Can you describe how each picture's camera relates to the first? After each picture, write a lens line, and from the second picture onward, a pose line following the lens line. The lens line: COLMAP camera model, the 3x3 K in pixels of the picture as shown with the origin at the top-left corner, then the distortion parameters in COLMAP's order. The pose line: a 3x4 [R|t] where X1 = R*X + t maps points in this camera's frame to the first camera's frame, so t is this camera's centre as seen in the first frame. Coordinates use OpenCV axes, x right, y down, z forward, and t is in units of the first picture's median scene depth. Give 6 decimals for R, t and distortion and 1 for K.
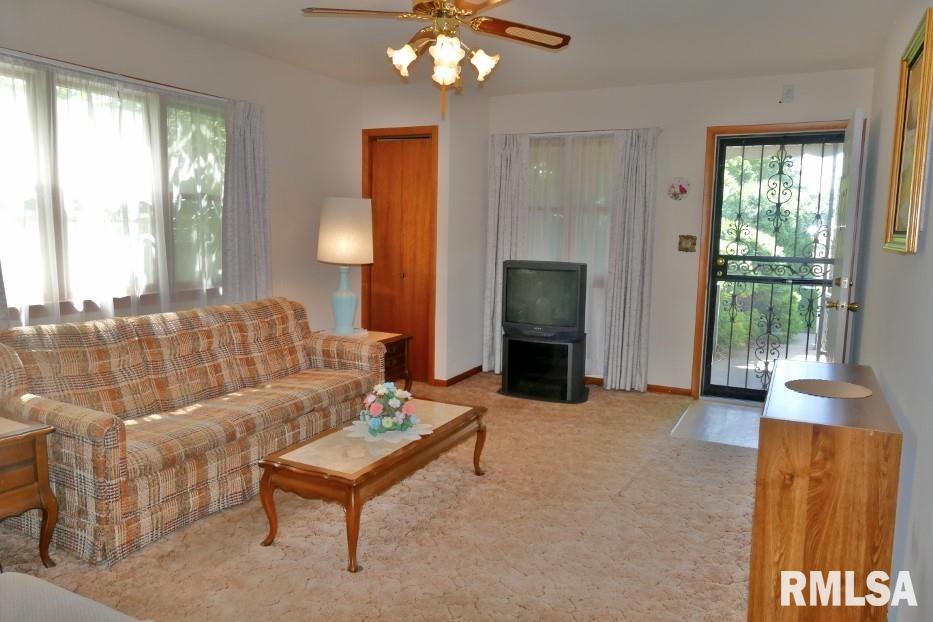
lens RADIAL K [[664.1, 0, 471.3], [0, 664.1, 304.8], [0, 0, 1]] dist [-0.018778, 0.010315]
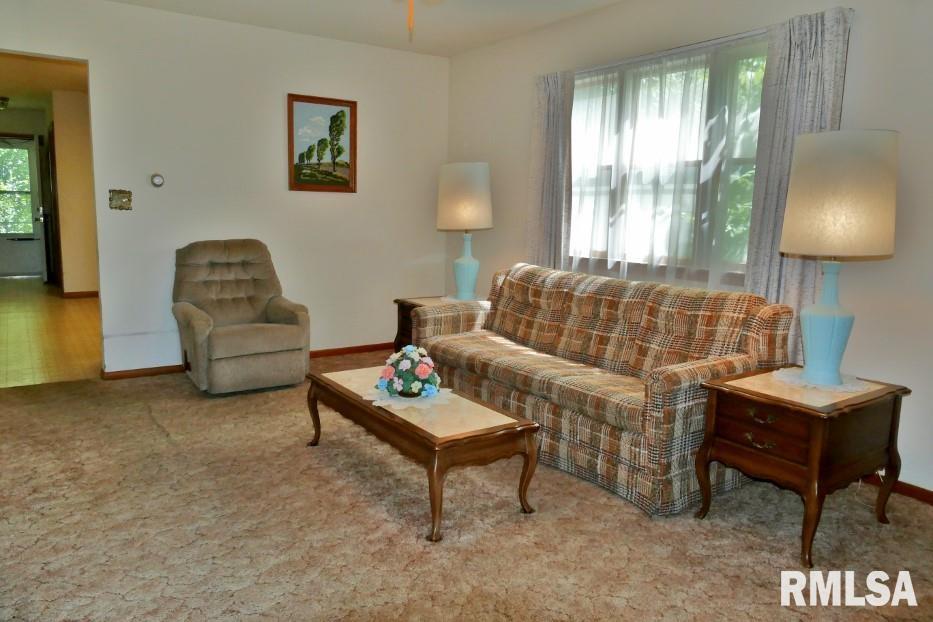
lens RADIAL K [[664.1, 0, 475.2], [0, 664.1, 318.0], [0, 0, 1]] dist [-0.018778, 0.010315]
pose [[-0.493051, 0.105520, -0.863577, 0.548319], [-0.134183, 0.971517, 0.195319, -0.100756], [0.859590, 0.212180, -0.464849, 1.294169]]
